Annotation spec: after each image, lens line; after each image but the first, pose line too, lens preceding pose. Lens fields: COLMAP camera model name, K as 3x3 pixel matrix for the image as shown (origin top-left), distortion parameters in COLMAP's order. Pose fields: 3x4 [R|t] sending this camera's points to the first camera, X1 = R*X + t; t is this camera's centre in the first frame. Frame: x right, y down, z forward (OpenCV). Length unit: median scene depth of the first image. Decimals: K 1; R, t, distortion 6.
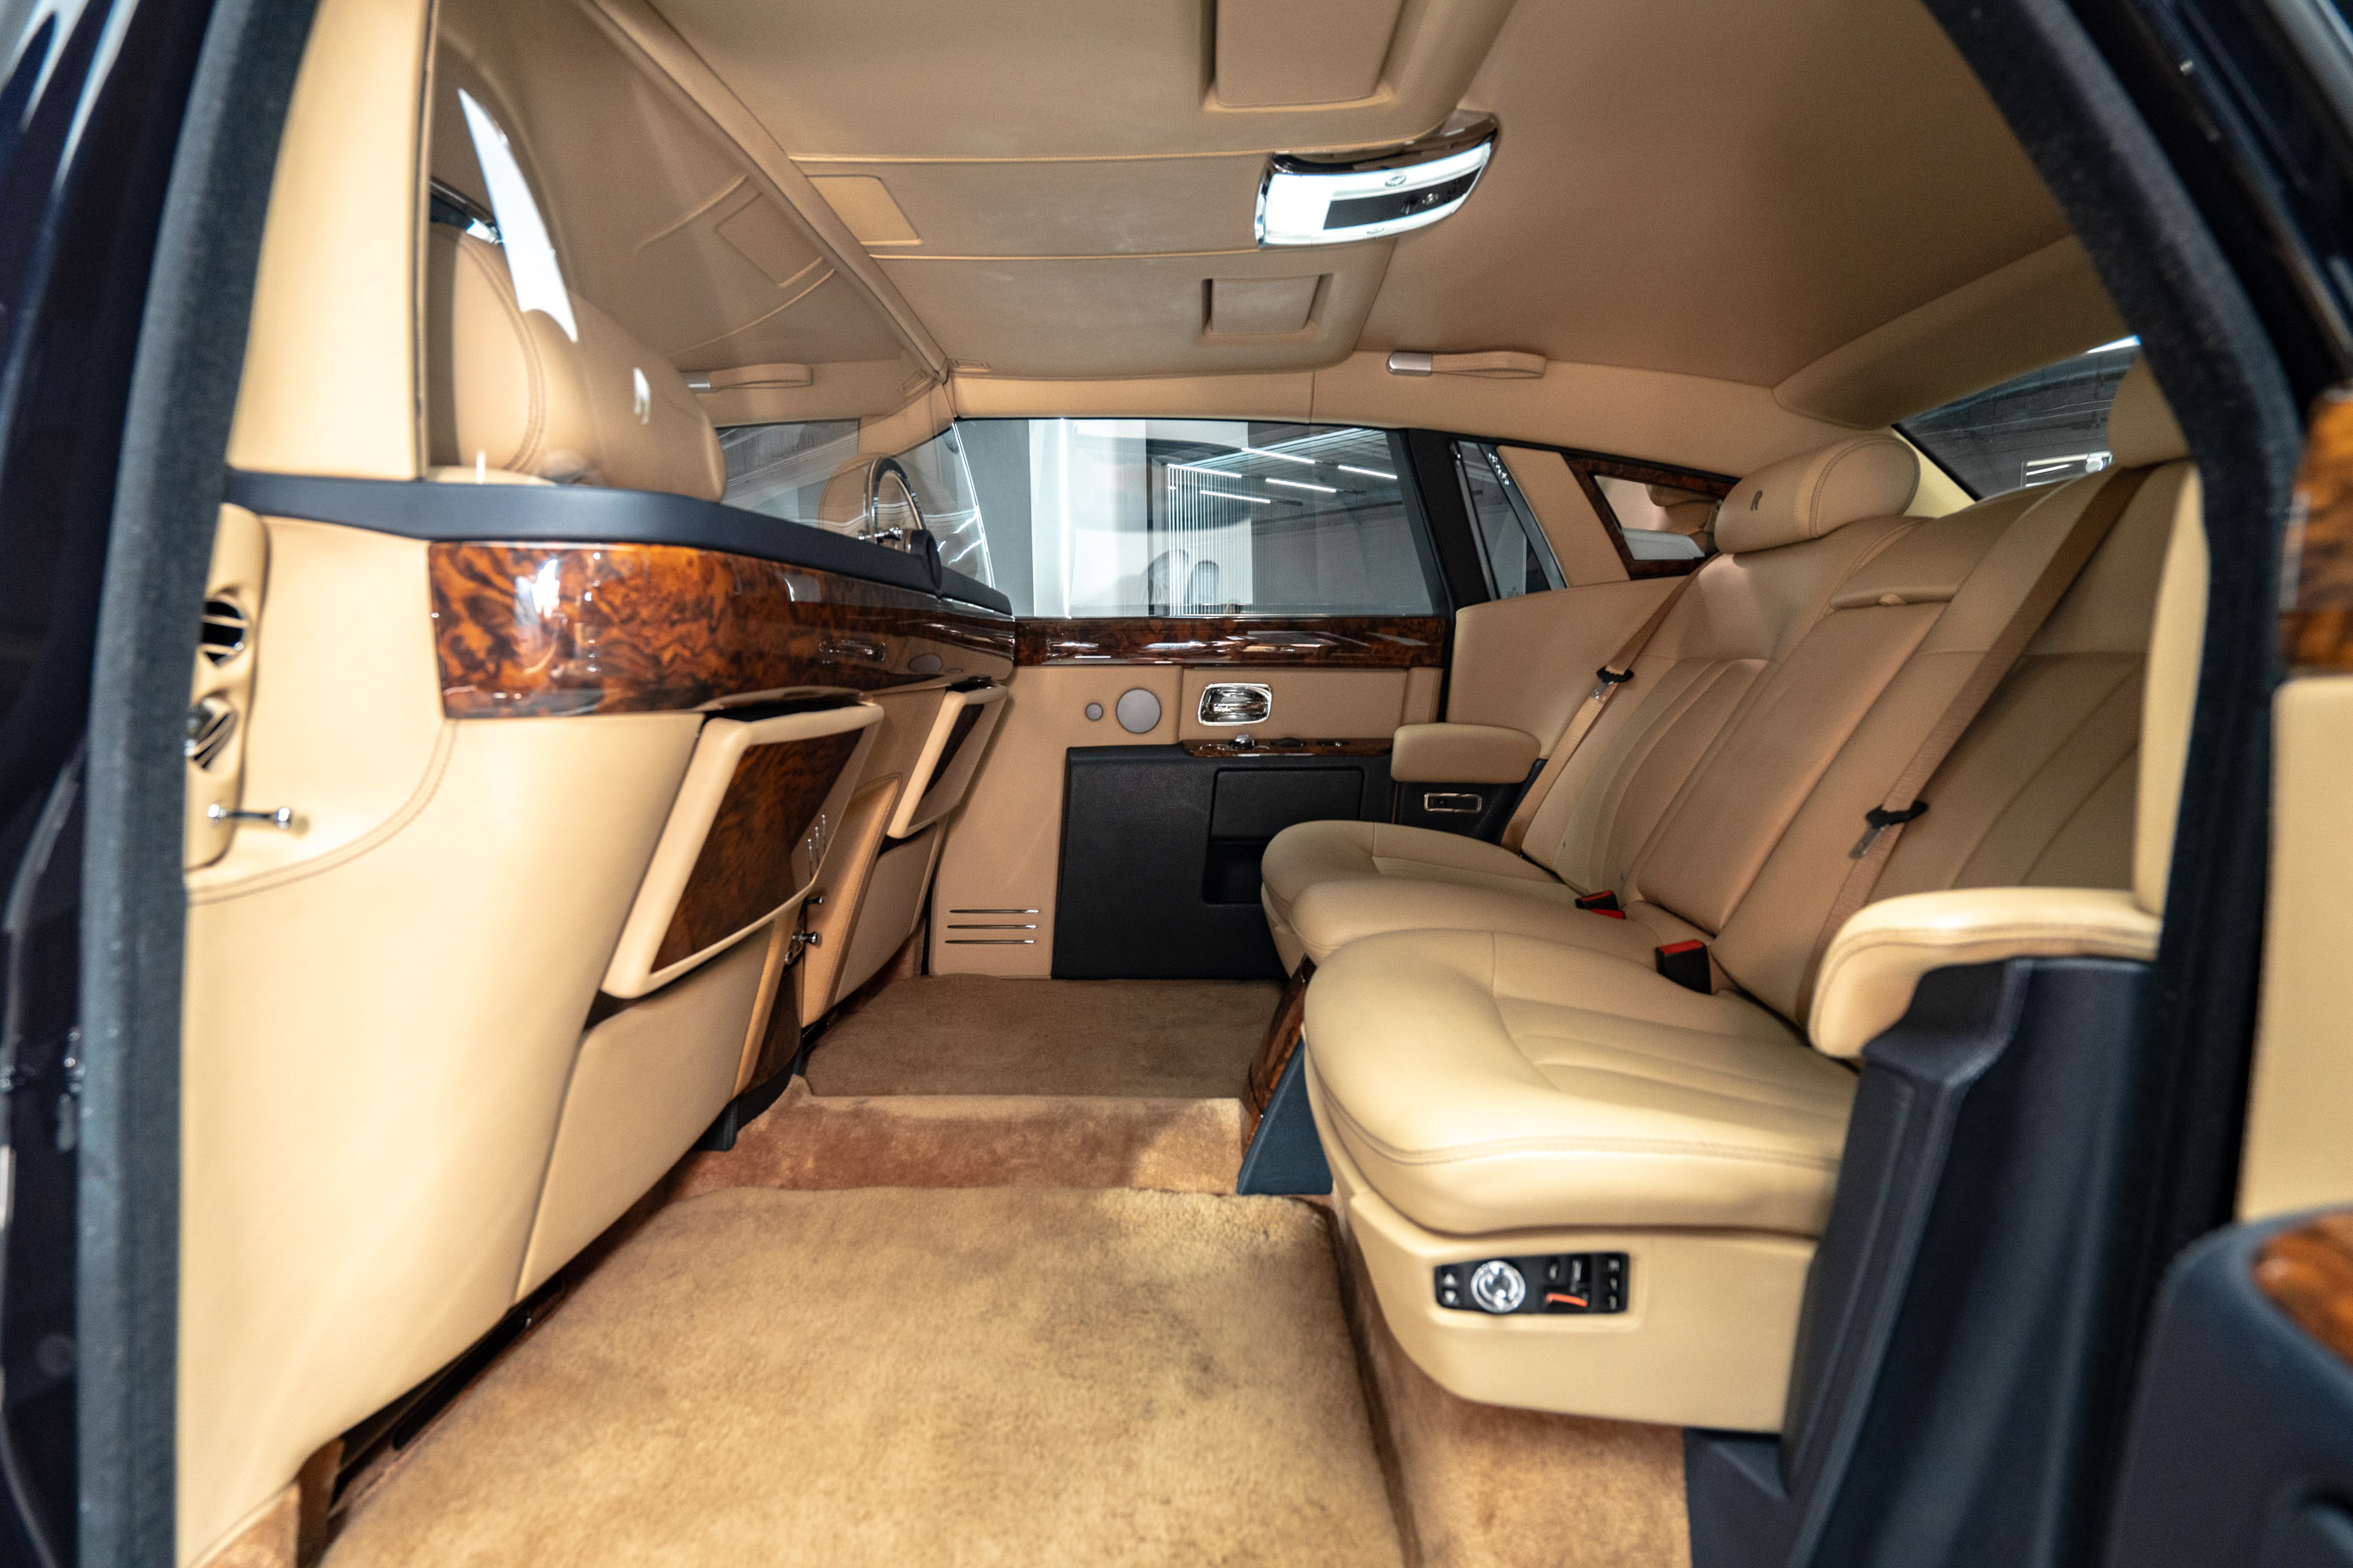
lens RADIAL K [[1044.8, 0, 1167.3], [0, 1044.8, 784.4], [0, 0, 1]] dist [-0.004104, 0.000574]
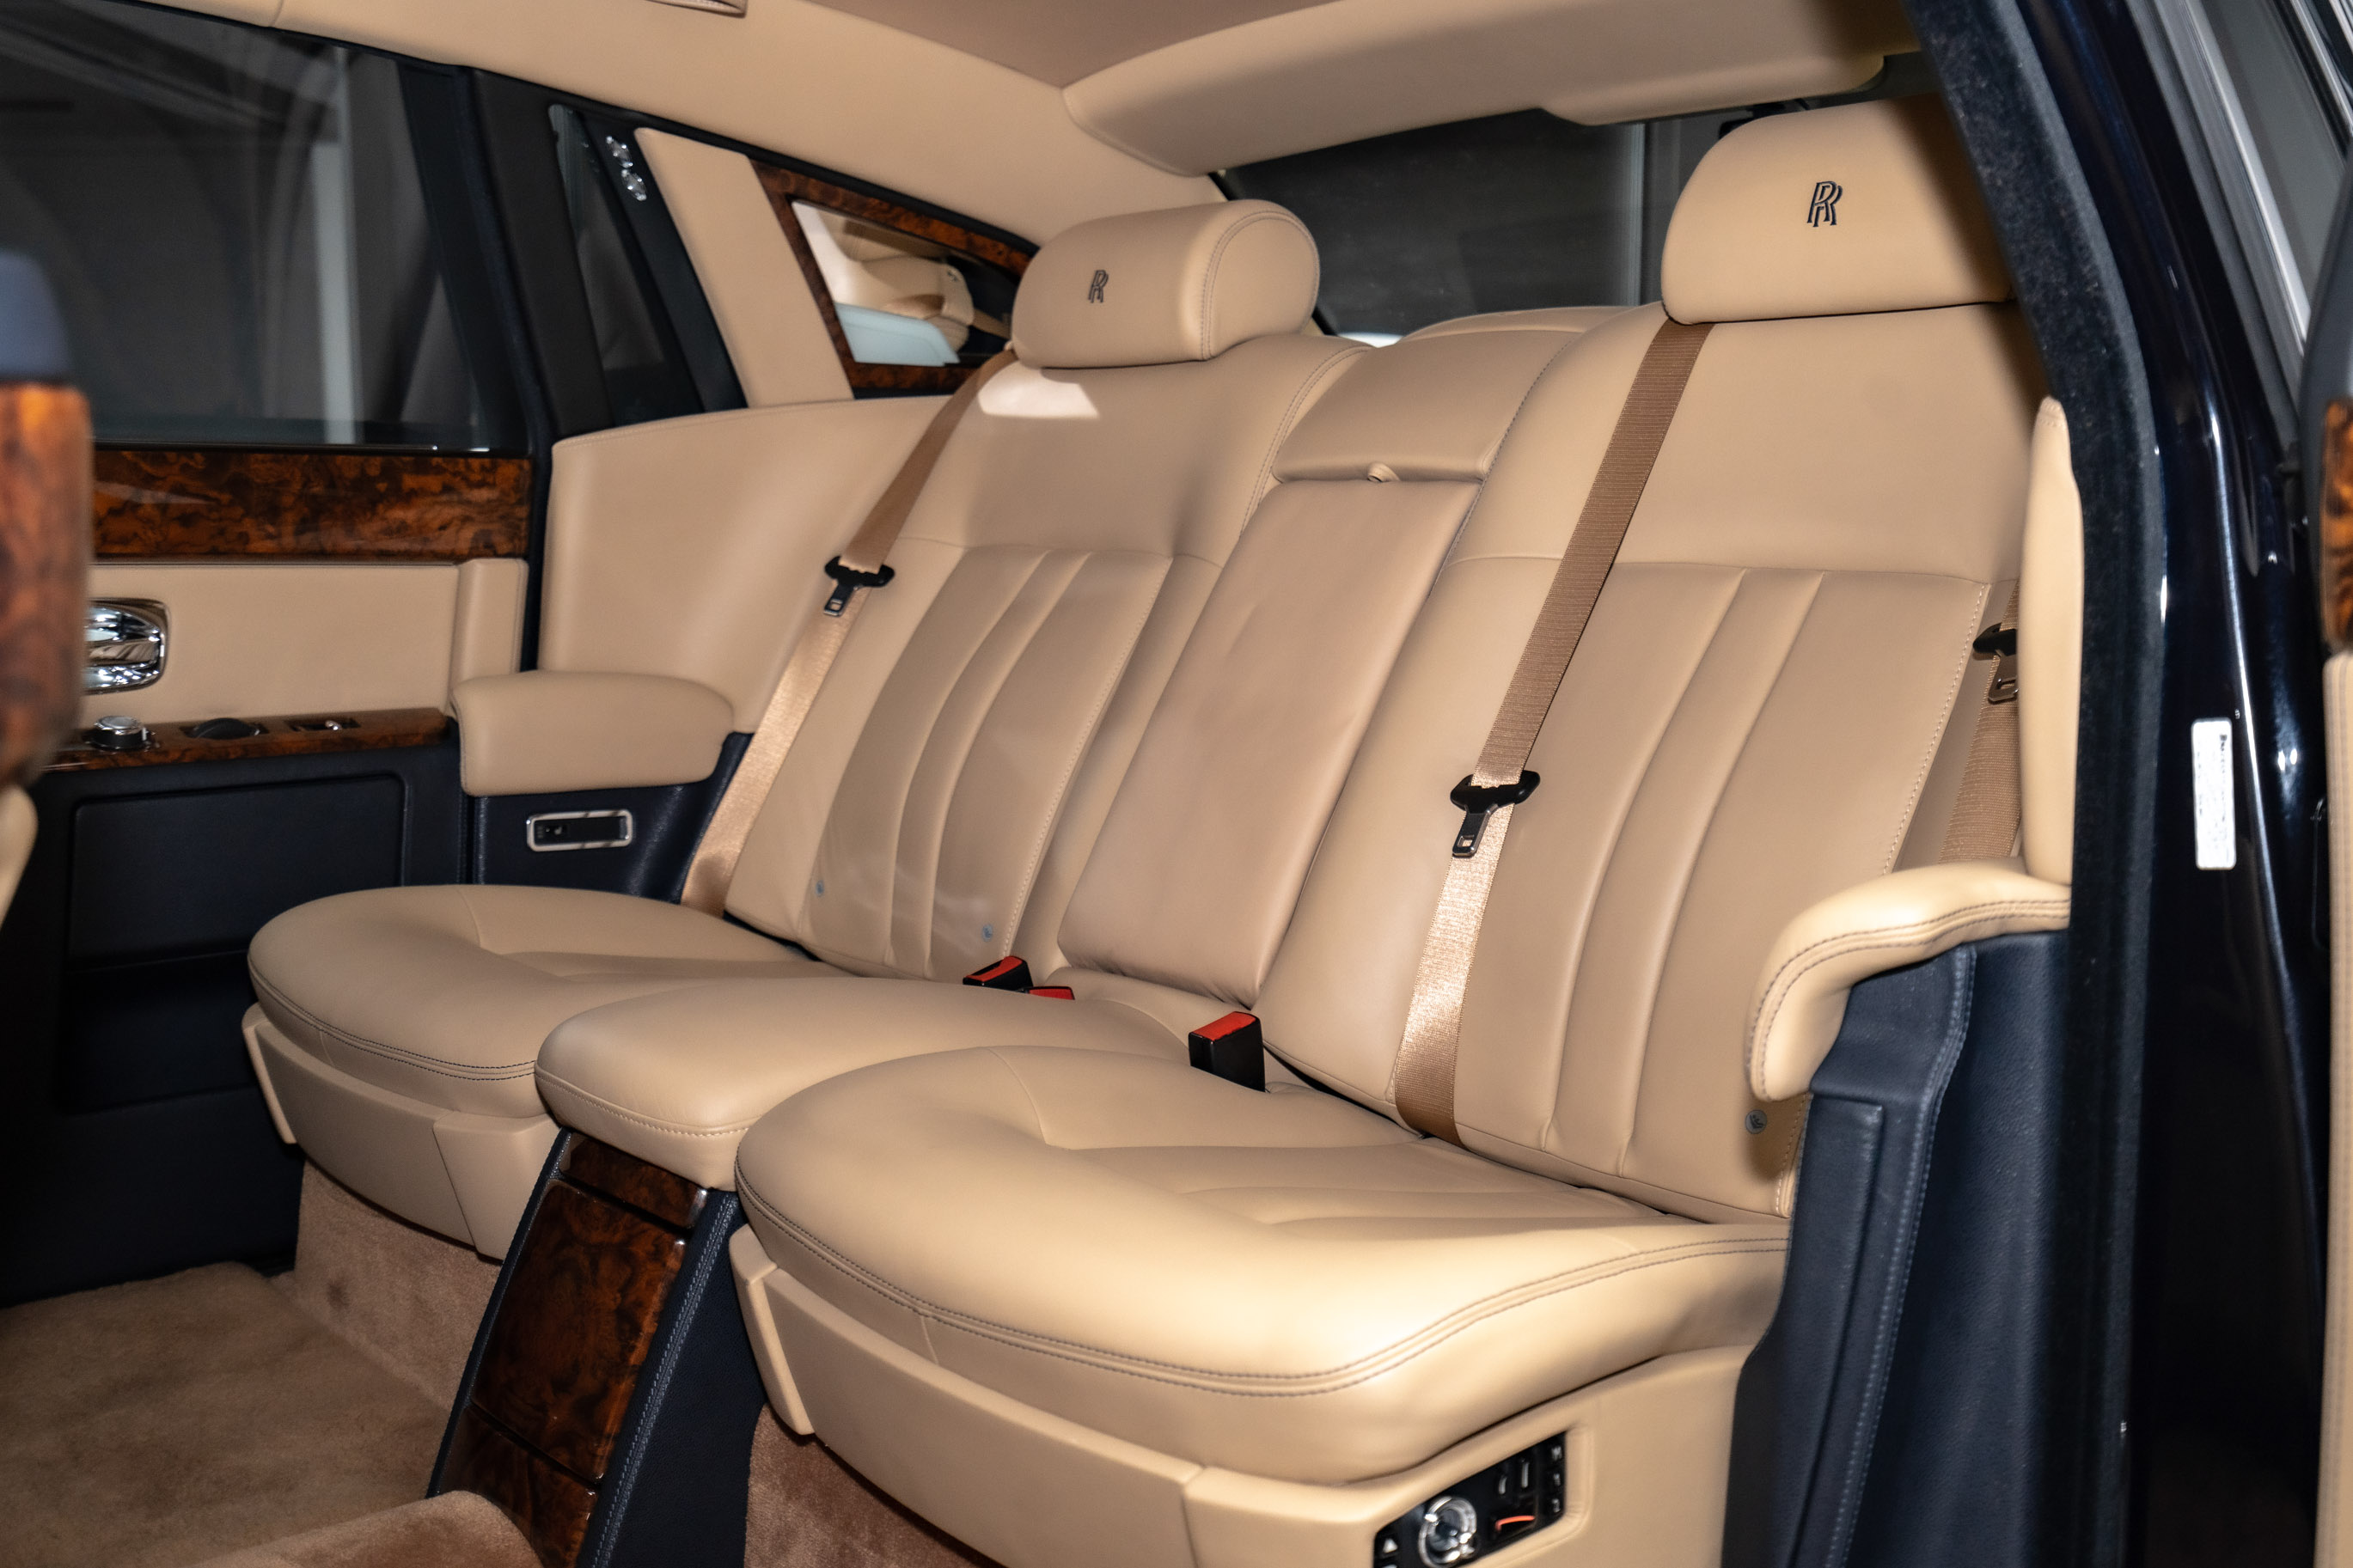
lens RADIAL K [[2295.2, 0, 1161.1], [0, 2295.2, 789.6], [0, 0, 1]] dist [0.003418, -0.001134]
pose [[0.727150, -0.077442, 0.682097, -0.408264], [0.070063, 0.996800, 0.038482, -0.036437], [-0.682894, 0.019807, 0.730249, 0.012067]]
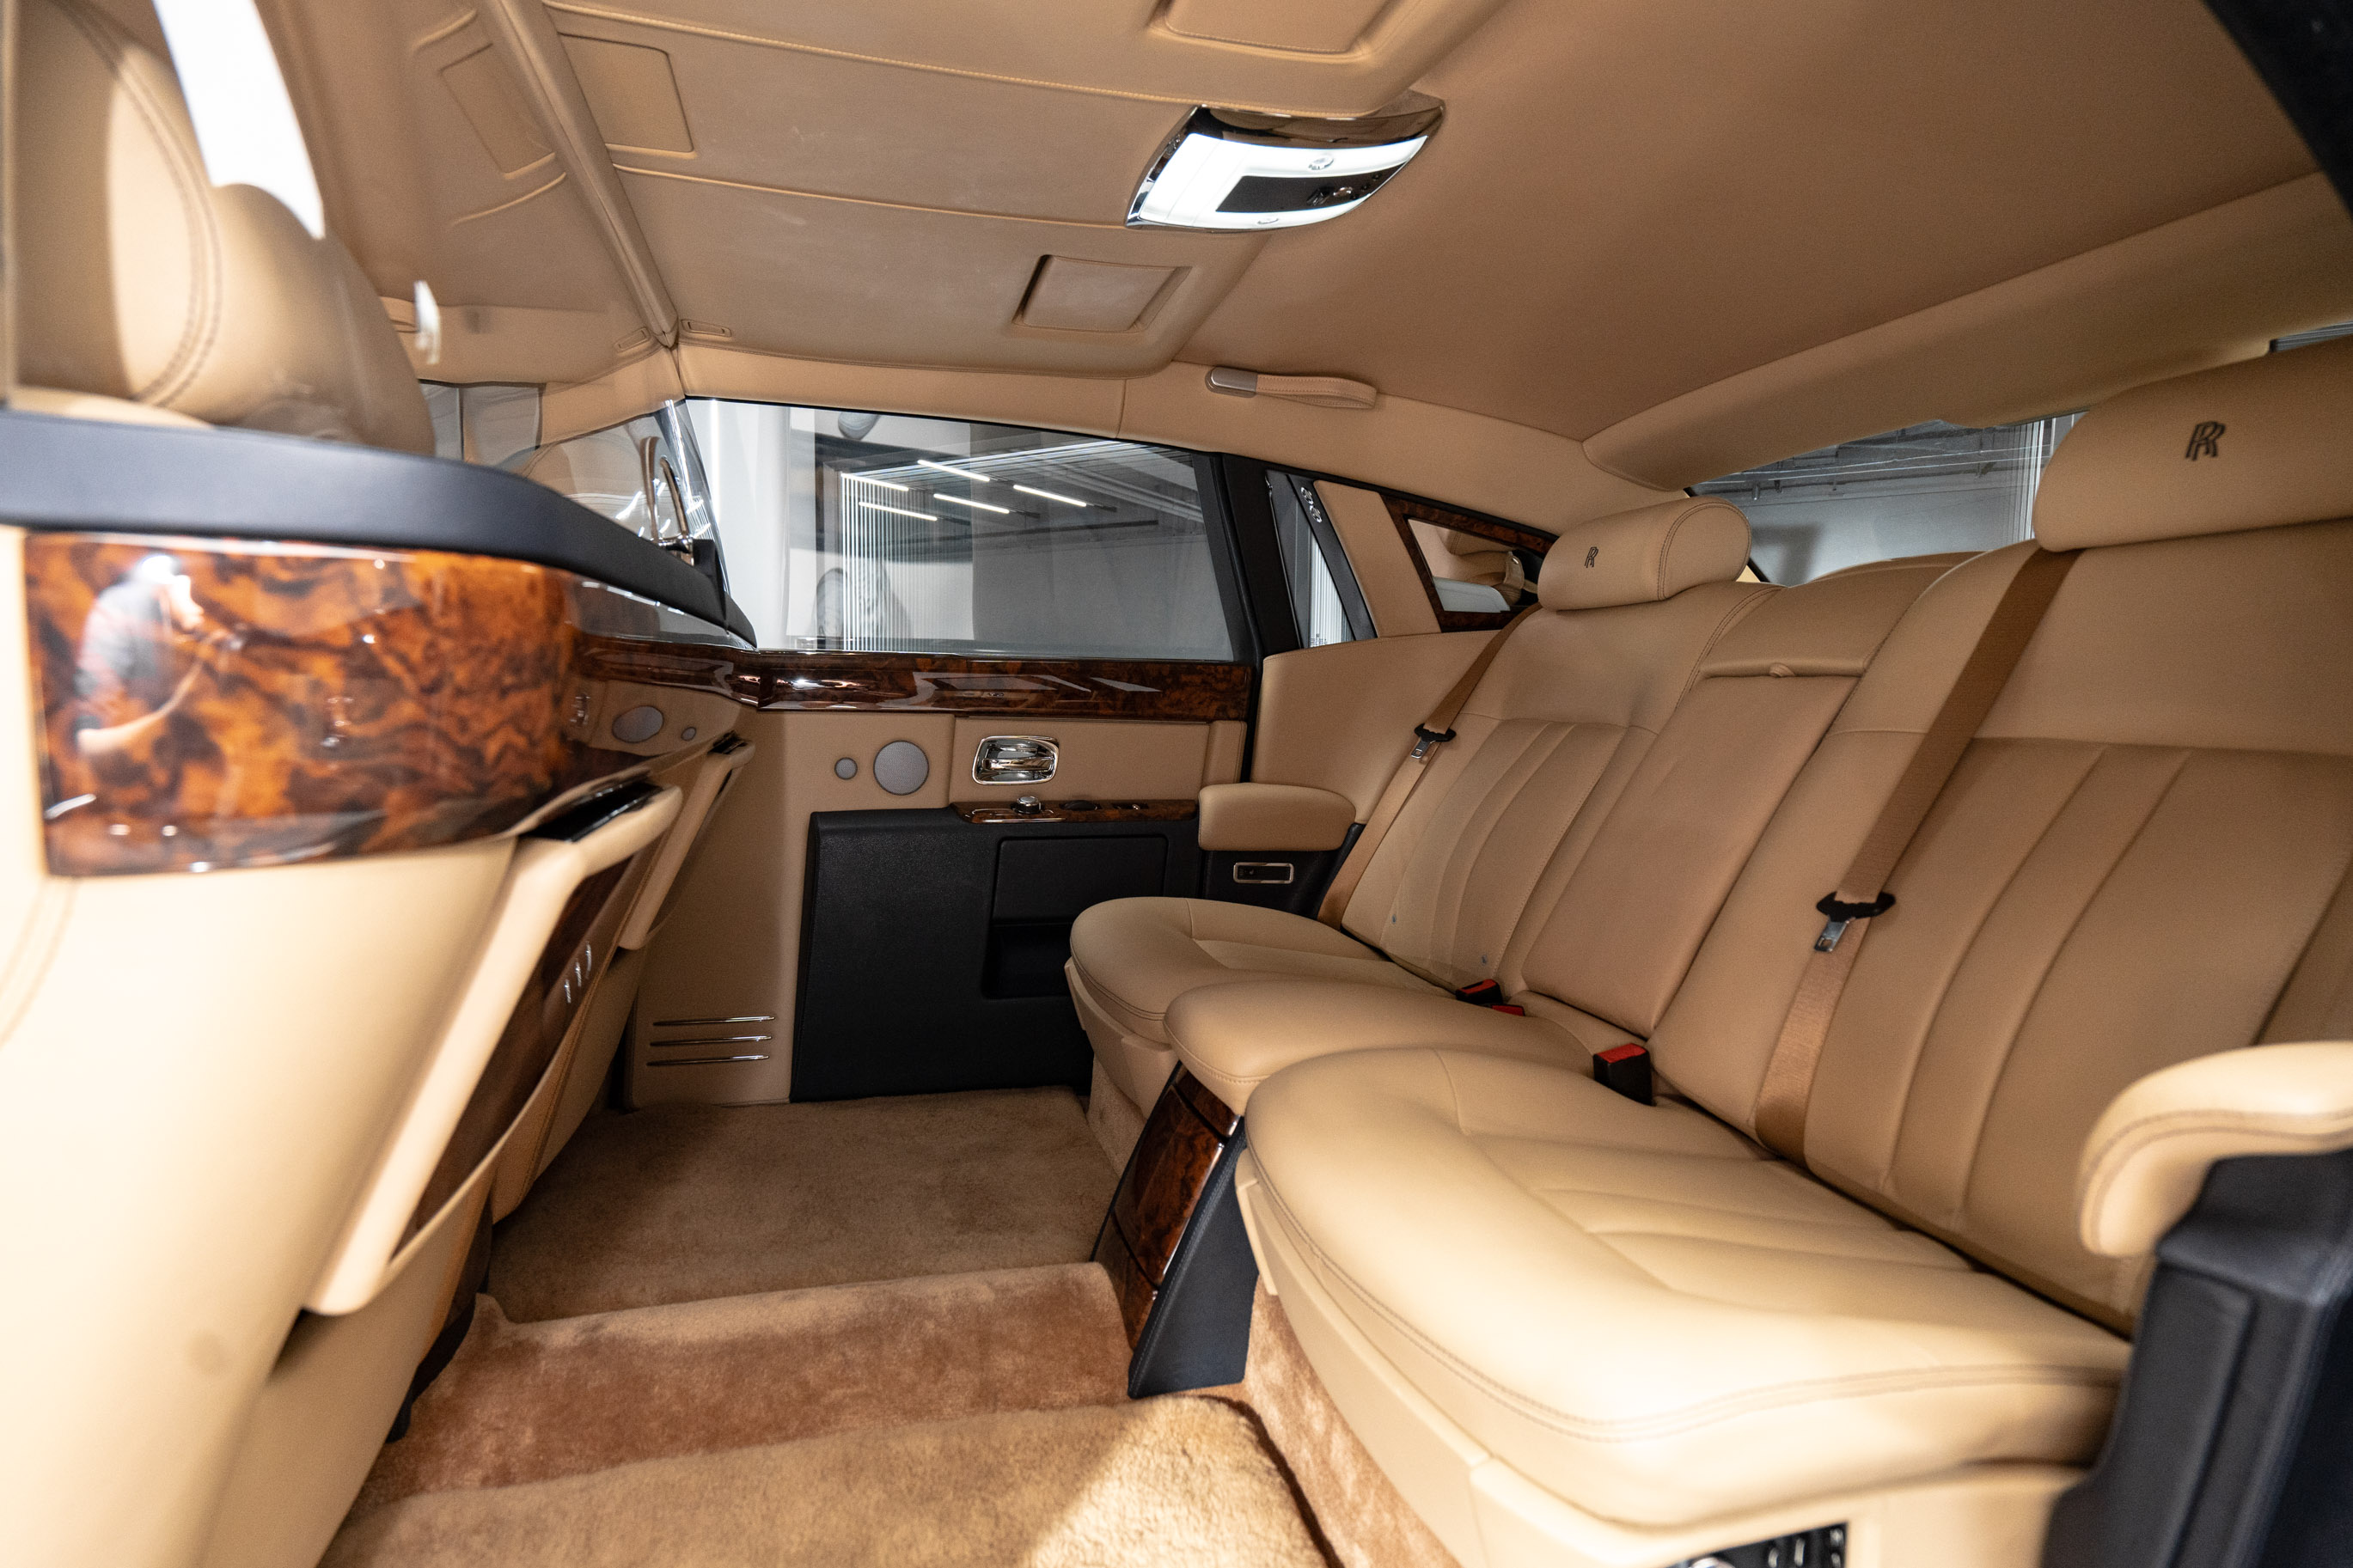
lens RADIAL K [[1123.3, 0, 1114.1], [0, 1123.3, 787.0], [0, 0, 1]] dist [-0.003172, 0.000492]
pose [[0.963512, -0.000415, 0.267664, -0.160894], [0.008961, 0.999488, -0.030708, -0.040537], [-0.267515, 0.031986, 0.963023, 0.158992]]
